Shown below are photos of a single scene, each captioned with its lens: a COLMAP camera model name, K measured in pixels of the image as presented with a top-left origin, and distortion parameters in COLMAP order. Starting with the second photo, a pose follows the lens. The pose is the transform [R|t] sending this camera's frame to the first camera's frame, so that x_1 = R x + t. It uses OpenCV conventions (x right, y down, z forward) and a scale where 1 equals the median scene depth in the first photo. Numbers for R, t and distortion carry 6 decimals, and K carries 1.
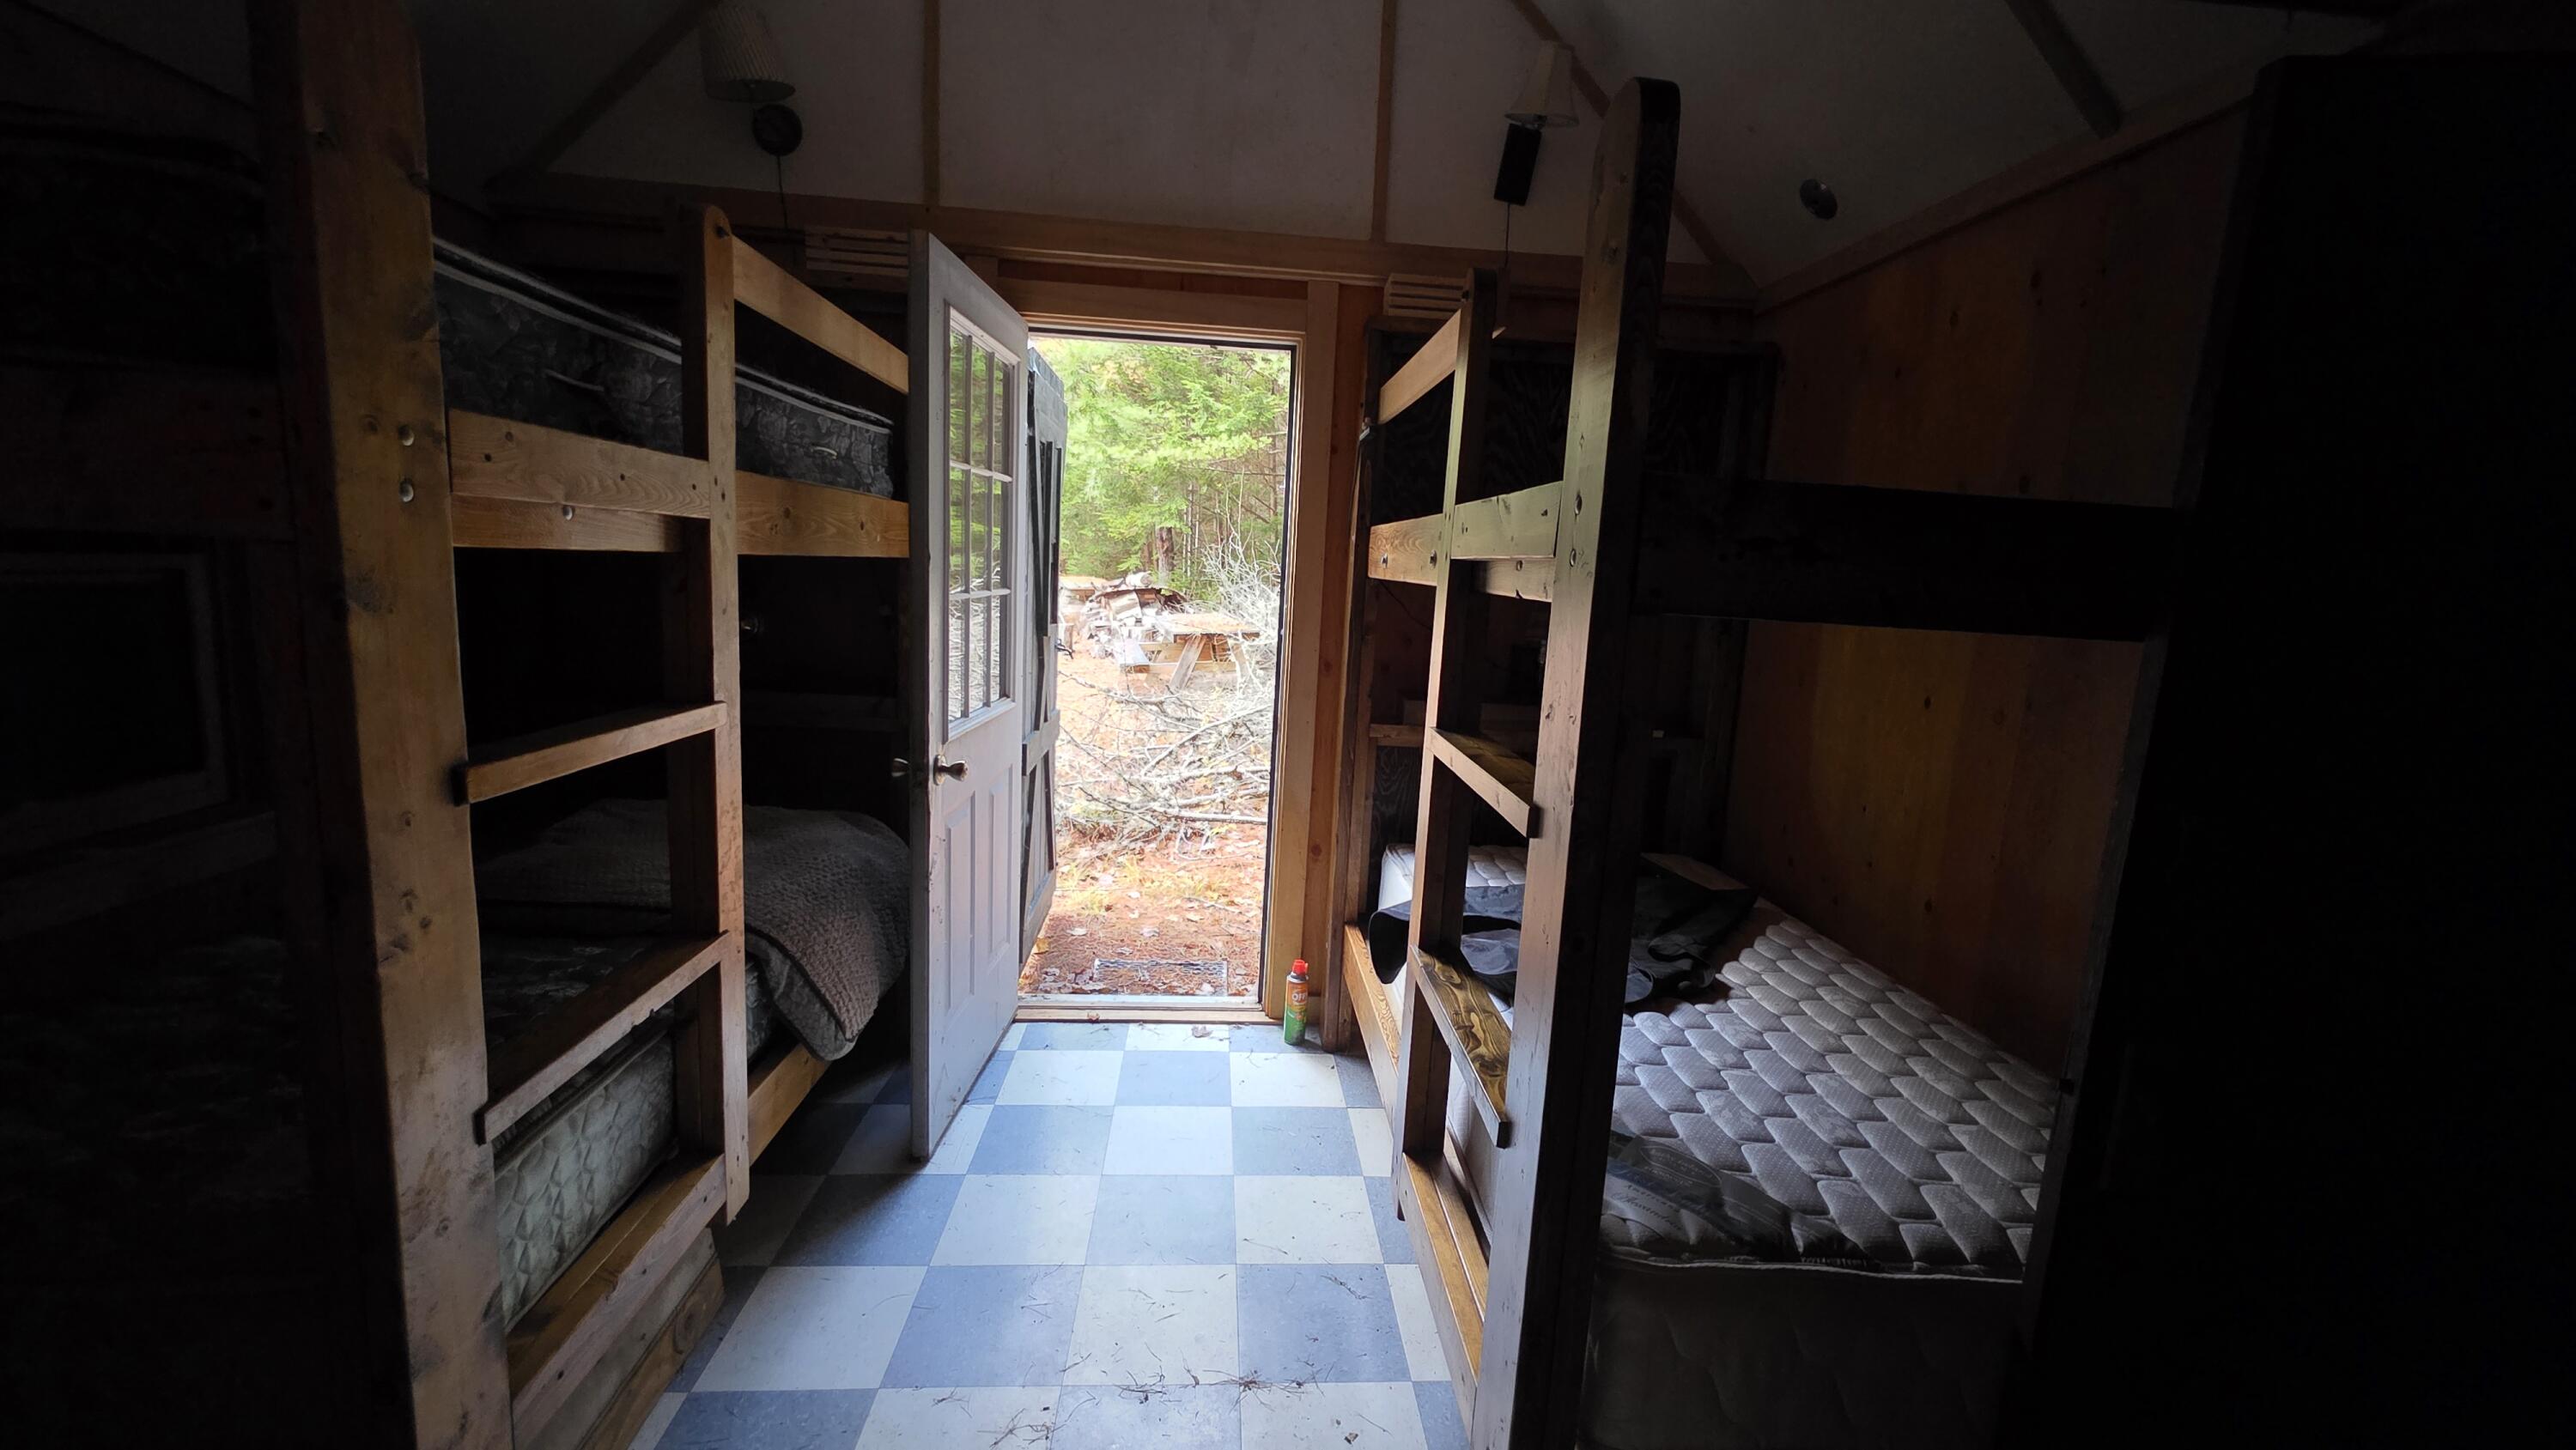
lens RADIAL K [[1022.9, 0, 1297.4], [0, 1022.9, 716.2], [0, 0, 1]] dist [-0.000154, 0.000358]
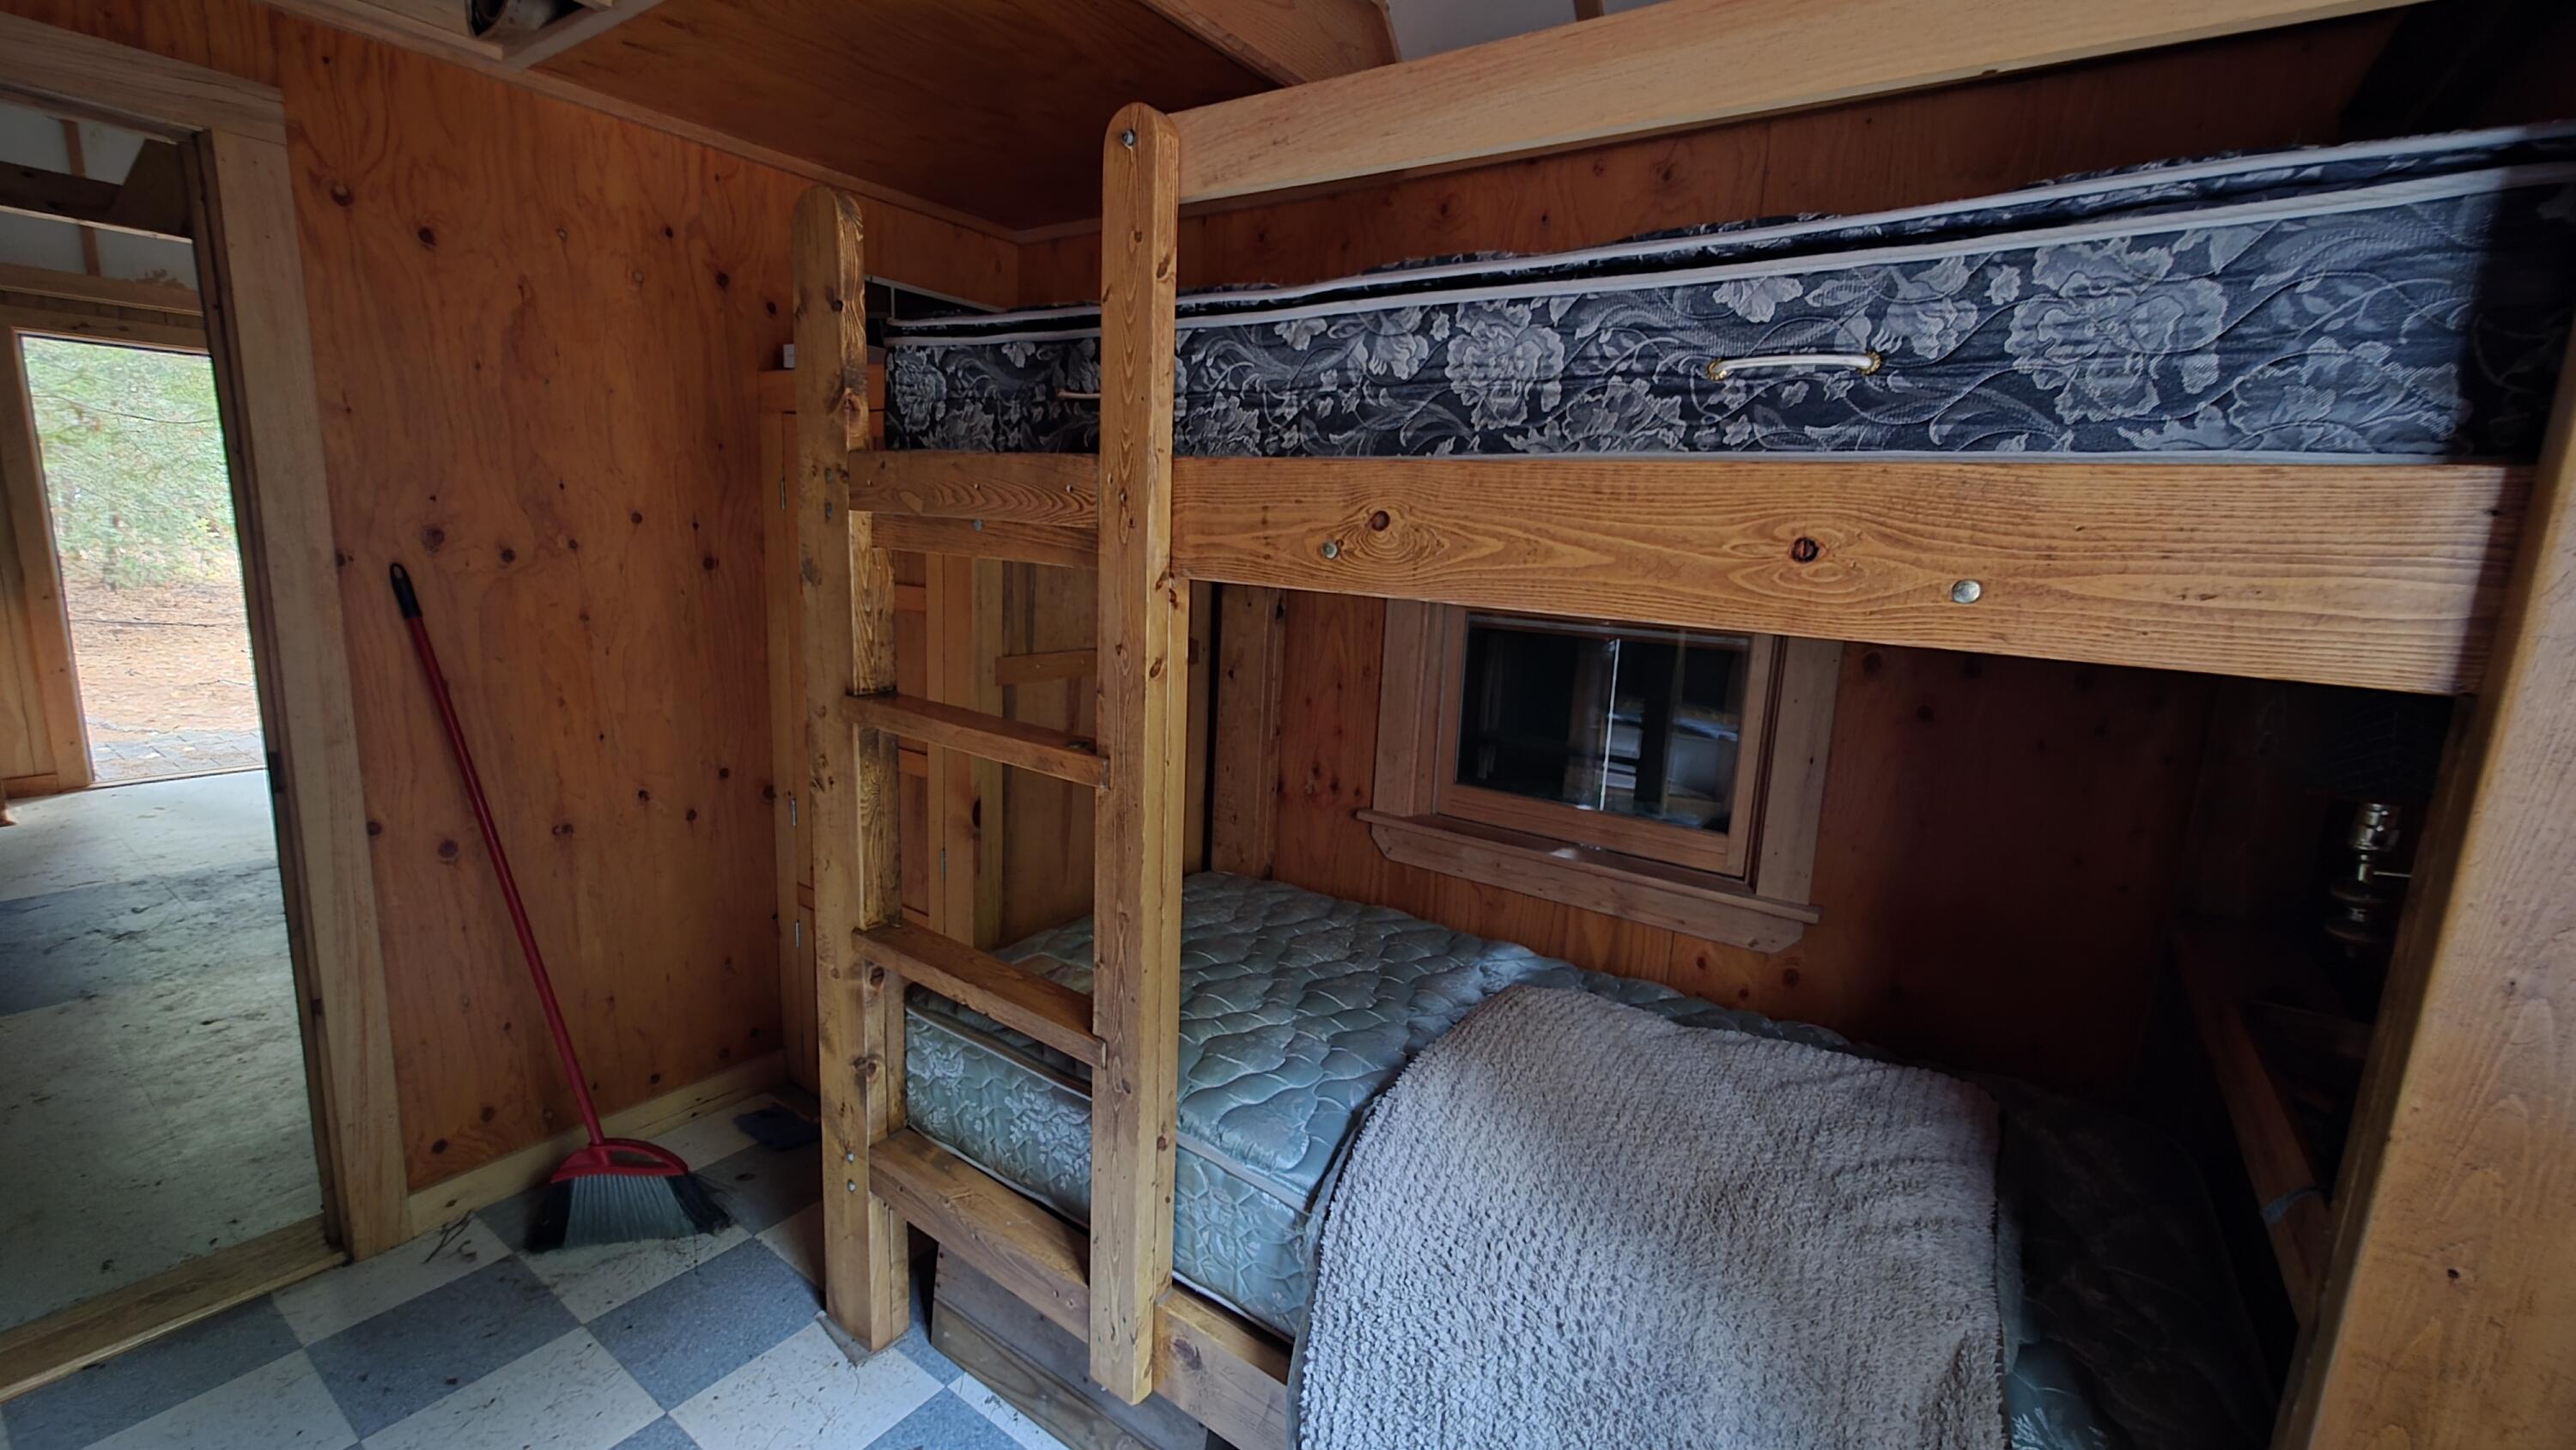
lens RADIAL K [[1022.9, 0, 1297.4], [0, 1022.9, 716.2], [0, 0, 1]] dist [-0.000154, 0.000358]
pose [[-0.629525, 0.050834, -0.775315, -0.040538], [-0.195337, 0.955454, 0.221251, -0.198997], [0.752025, 0.290731, -0.591553, 1.259912]]
